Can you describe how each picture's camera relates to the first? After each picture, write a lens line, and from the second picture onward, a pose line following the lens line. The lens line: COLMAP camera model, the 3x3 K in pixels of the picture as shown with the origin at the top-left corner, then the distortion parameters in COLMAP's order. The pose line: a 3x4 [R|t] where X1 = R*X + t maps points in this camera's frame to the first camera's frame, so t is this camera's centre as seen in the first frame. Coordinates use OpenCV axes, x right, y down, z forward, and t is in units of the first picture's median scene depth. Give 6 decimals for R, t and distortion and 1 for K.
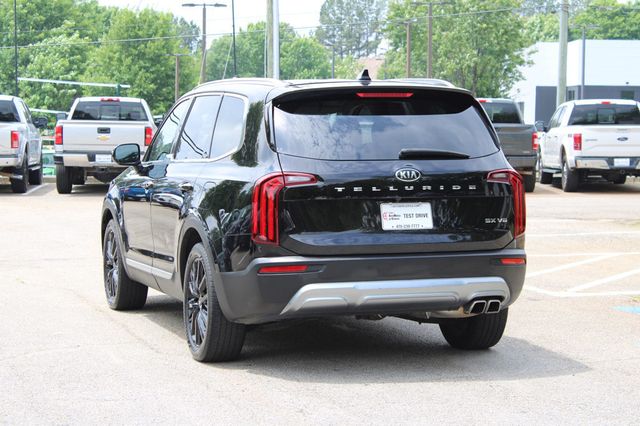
lens RADIAL K [[1575.6, 0, 320.0], [0, 1575.6, 213.0], [0, 0, 1]] dist [0.046256, 0.412120]
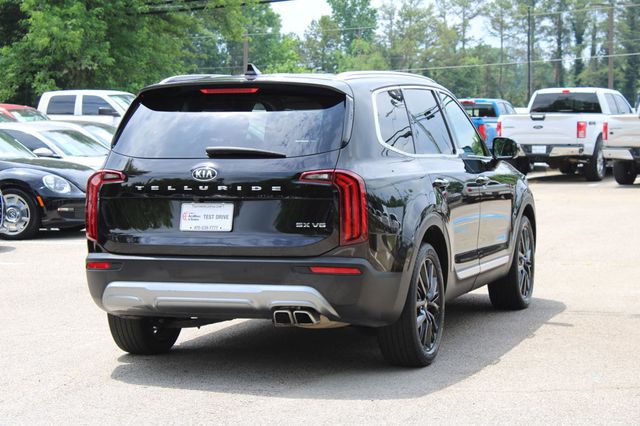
lens RADIAL K [[1575.6, 0, 320.0], [0, 1575.6, 213.0], [0, 0, 1]] dist [0.046256, 0.412120]
pose [[0.795117, 0.031886, -0.605617, 0.637960], [-0.027675, 0.999484, 0.016289, -0.016655], [0.605824, 0.003808, 0.795590, 0.255189]]
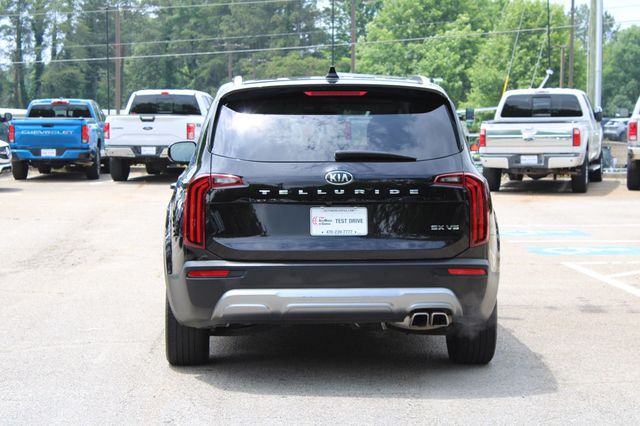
lens RADIAL K [[1575.6, 0, 320.0], [0, 1575.6, 213.0], [0, 0, 1]] dist [0.046256, 0.412120]
pose [[0.961467, 0.019391, -0.274237, 0.280523], [-0.018029, 0.999809, 0.007487, -0.009114], [0.274330, -0.002254, 0.961633, 0.077265]]
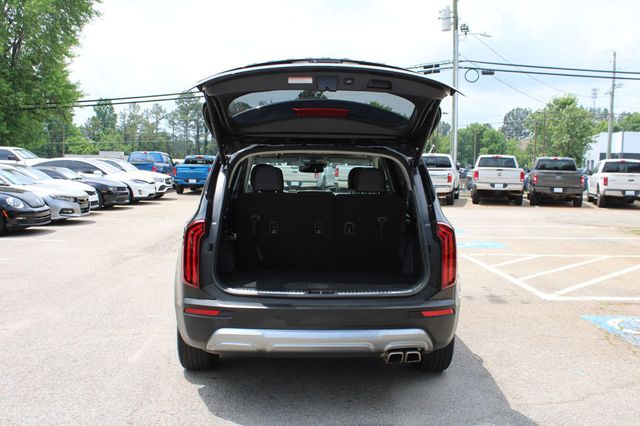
lens RADIAL K [[644.1, 0, 320.0], [0, 644.1, 213.0], [0, 0, 1]] dist [-0.091998, 0.012365]
pose [[0.958720, 0.037396, -0.281882, 0.156483], [-0.032635, 0.999235, 0.021568, -0.038616], [0.282473, -0.011478, 0.959207, 0.553999]]
